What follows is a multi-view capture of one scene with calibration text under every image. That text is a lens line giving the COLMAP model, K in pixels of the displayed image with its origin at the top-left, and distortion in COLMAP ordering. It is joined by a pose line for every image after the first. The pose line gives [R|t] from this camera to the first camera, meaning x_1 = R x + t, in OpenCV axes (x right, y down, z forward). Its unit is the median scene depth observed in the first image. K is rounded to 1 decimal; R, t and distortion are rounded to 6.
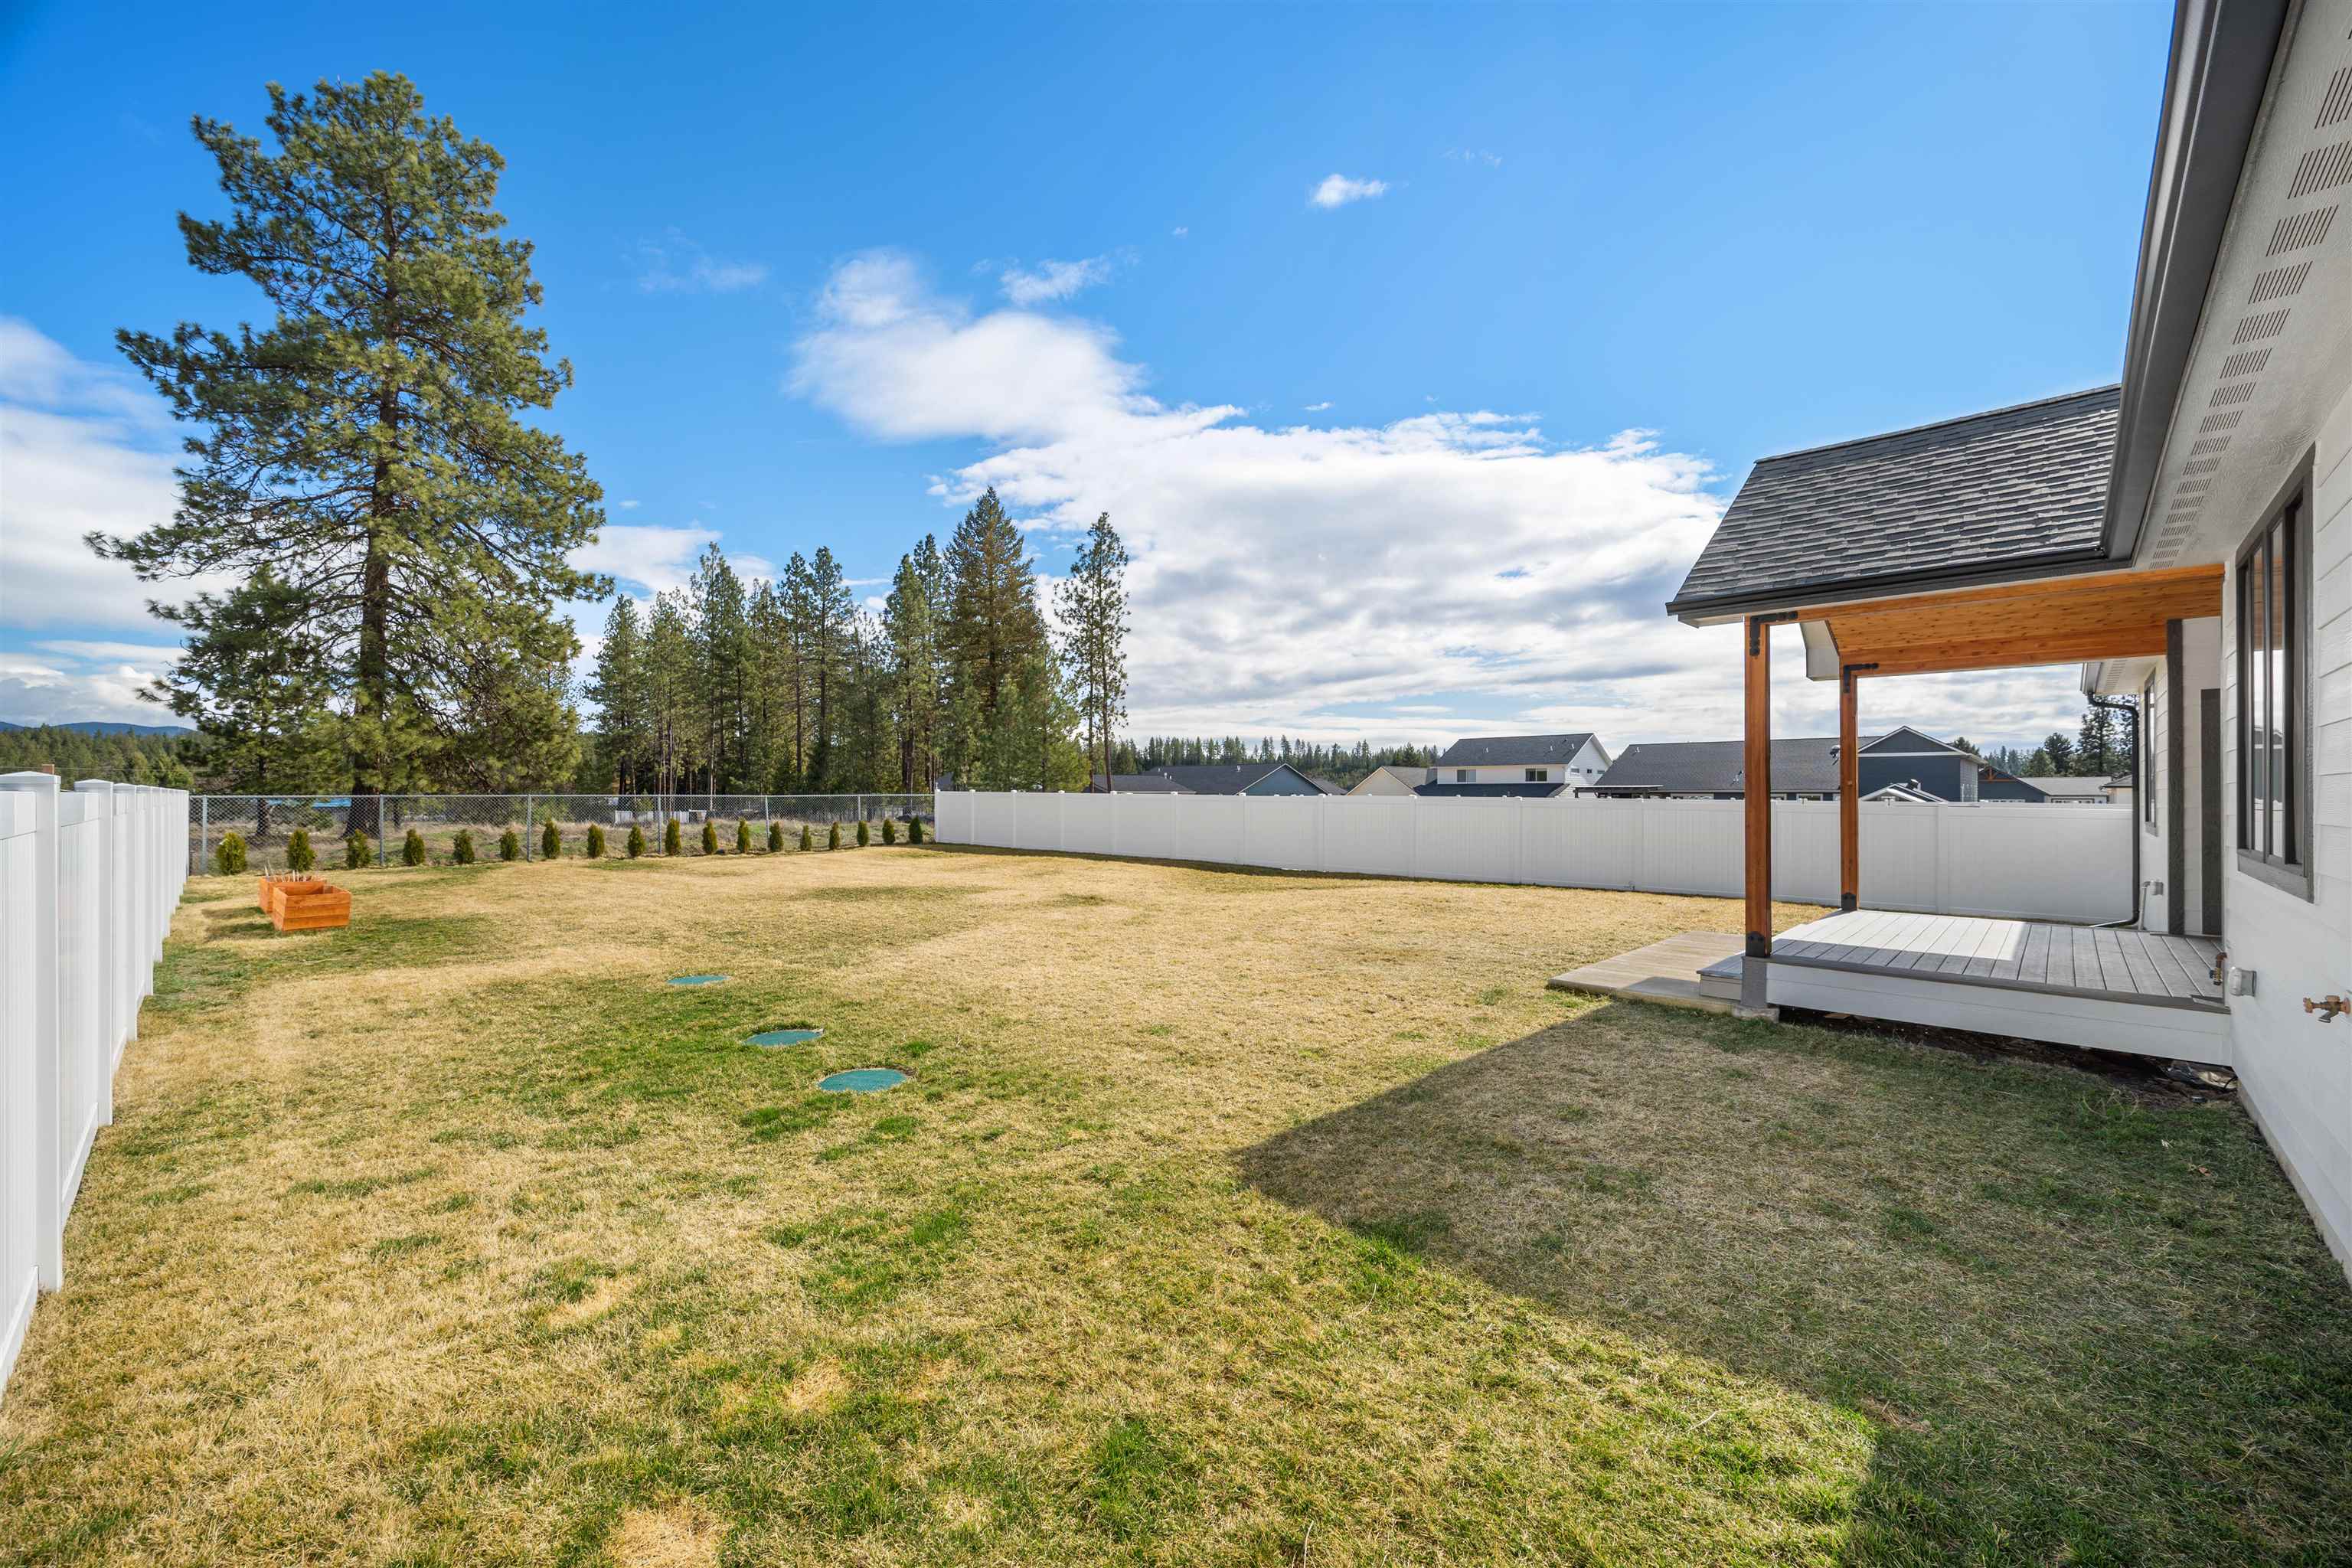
lens RADIAL K [[932.8, 0, 1175.2], [0, 932.8, 787.4], [0, 0, 1]] dist [-0.000874, 0.000136]
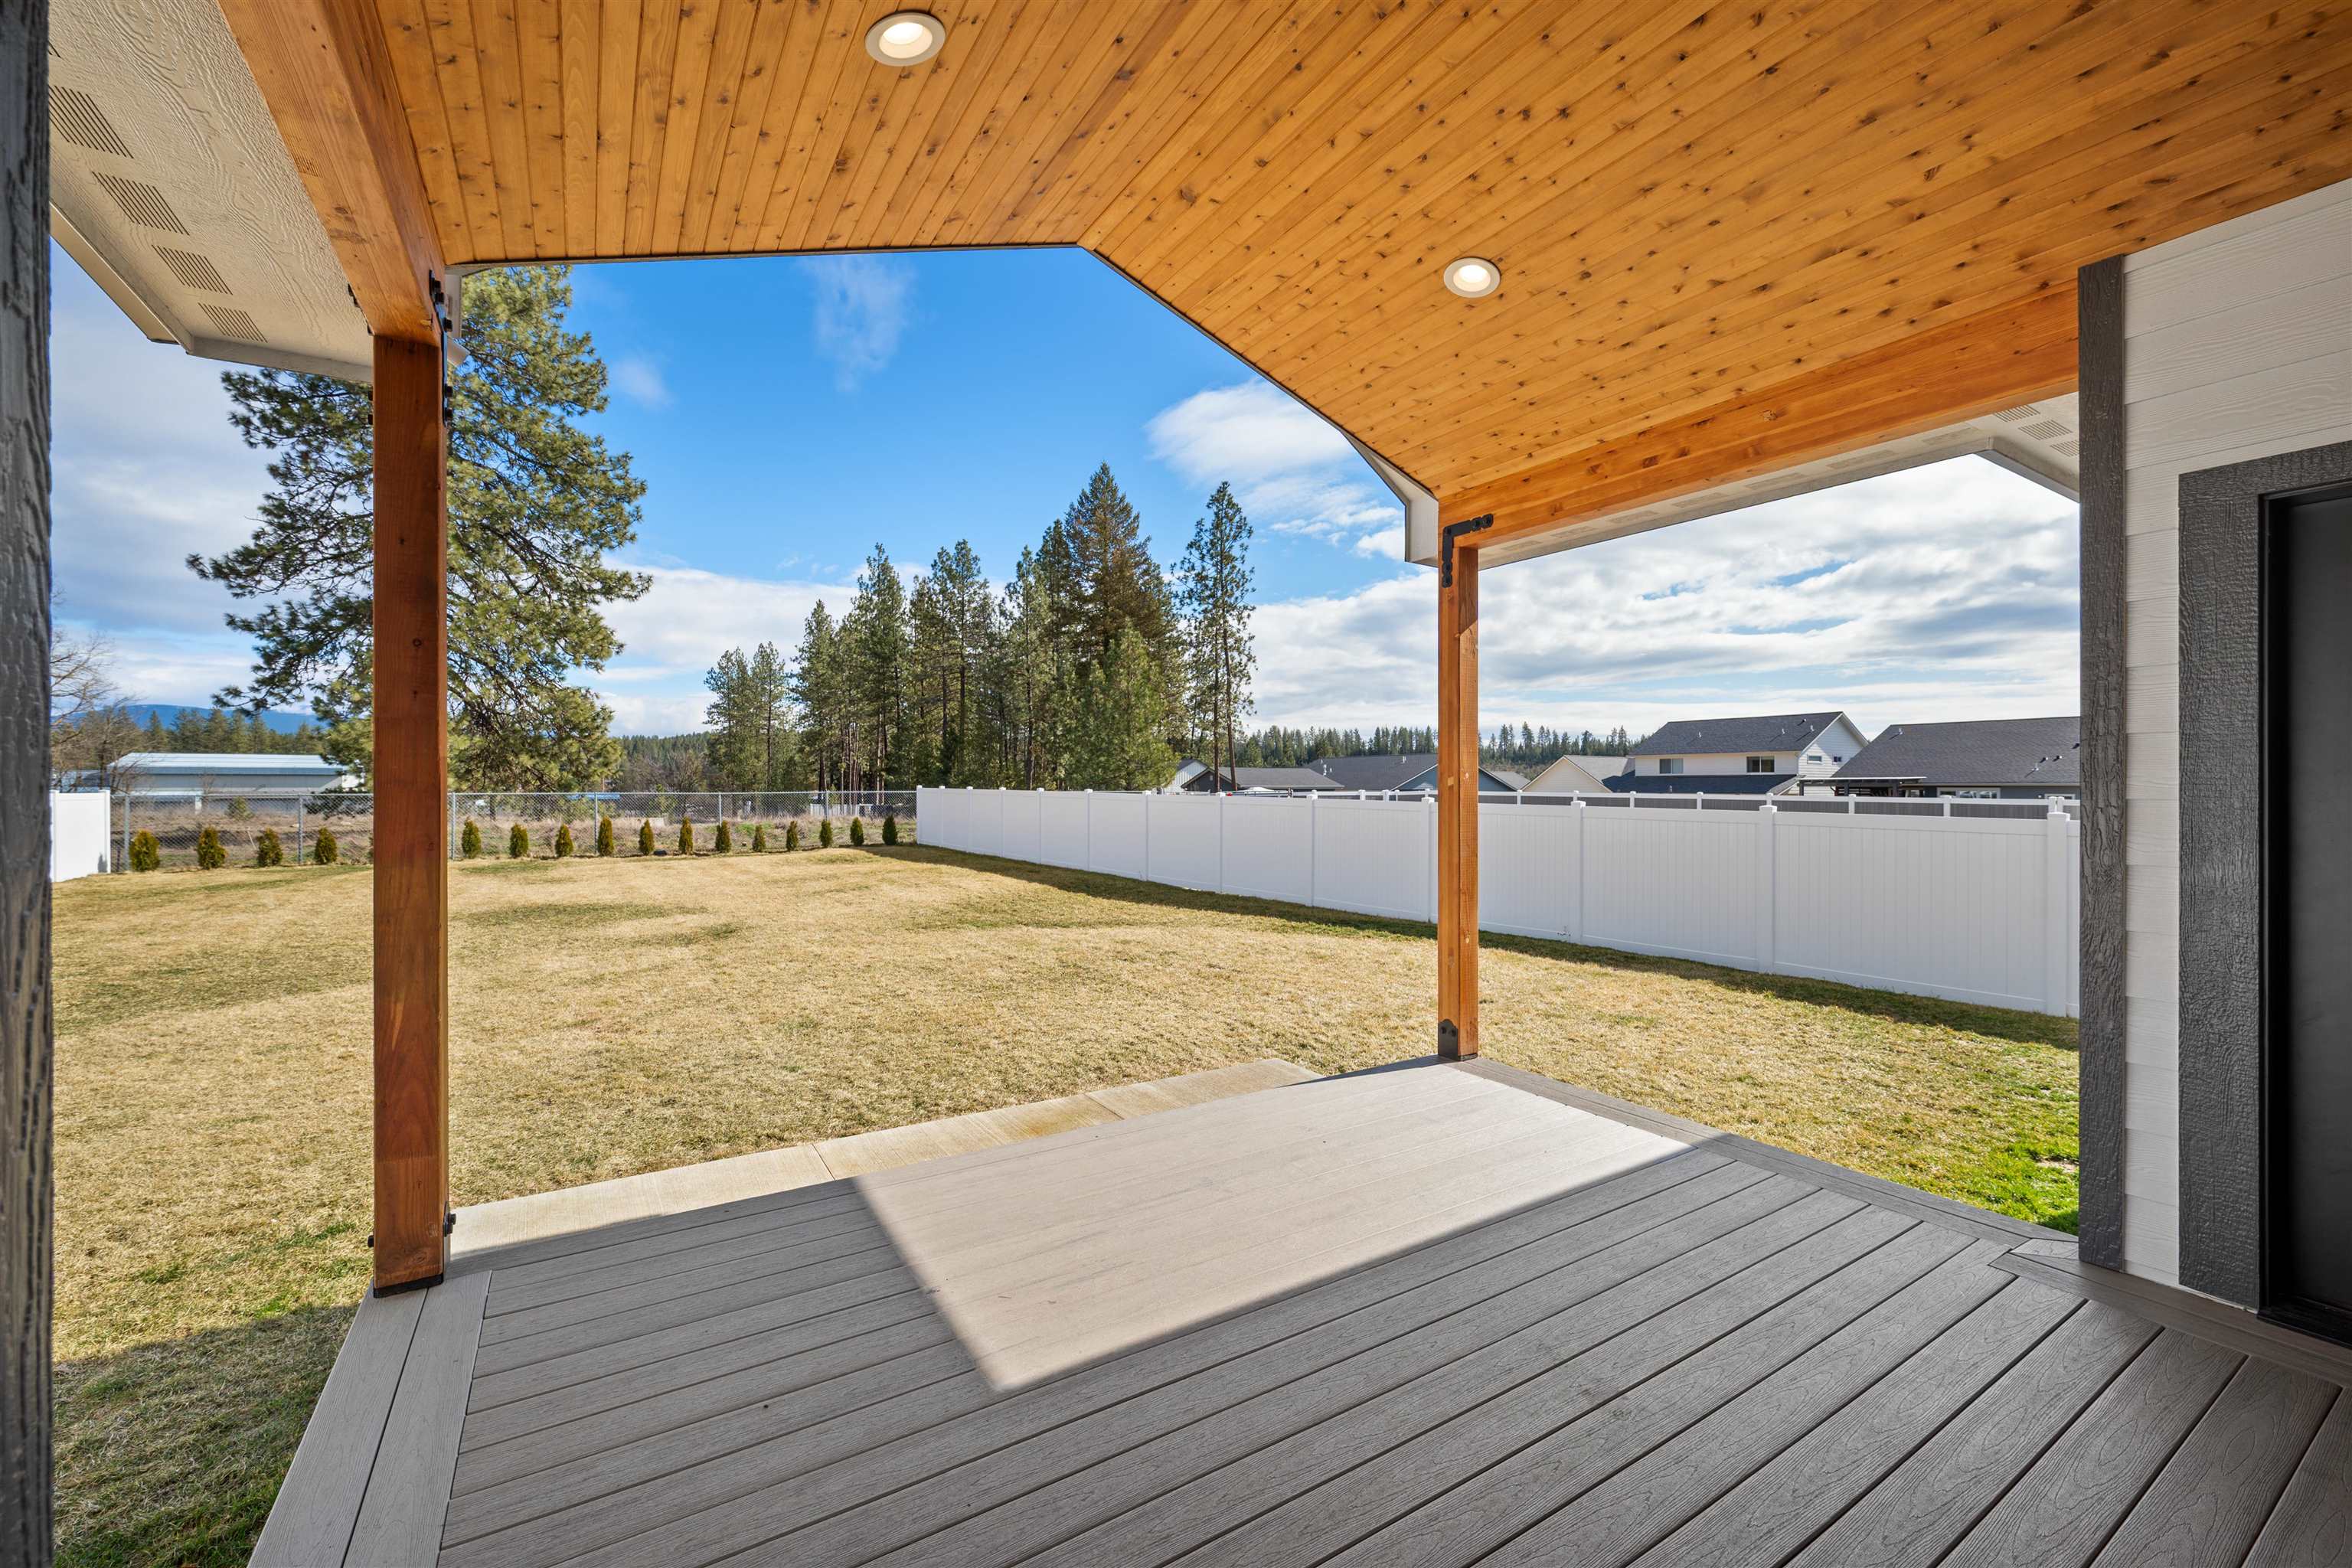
lens RADIAL K [[954.7, 0, 1180.1], [0, 954.7, 788.6], [0, 0, 1]] dist [-0.000442, -0.000053]
pose [[0.970254, -0.001101, -0.242088, 0.107089], [0.003170, 0.999962, 0.008159, -0.000925], [0.242070, -0.008684, 0.970220, 0.077237]]
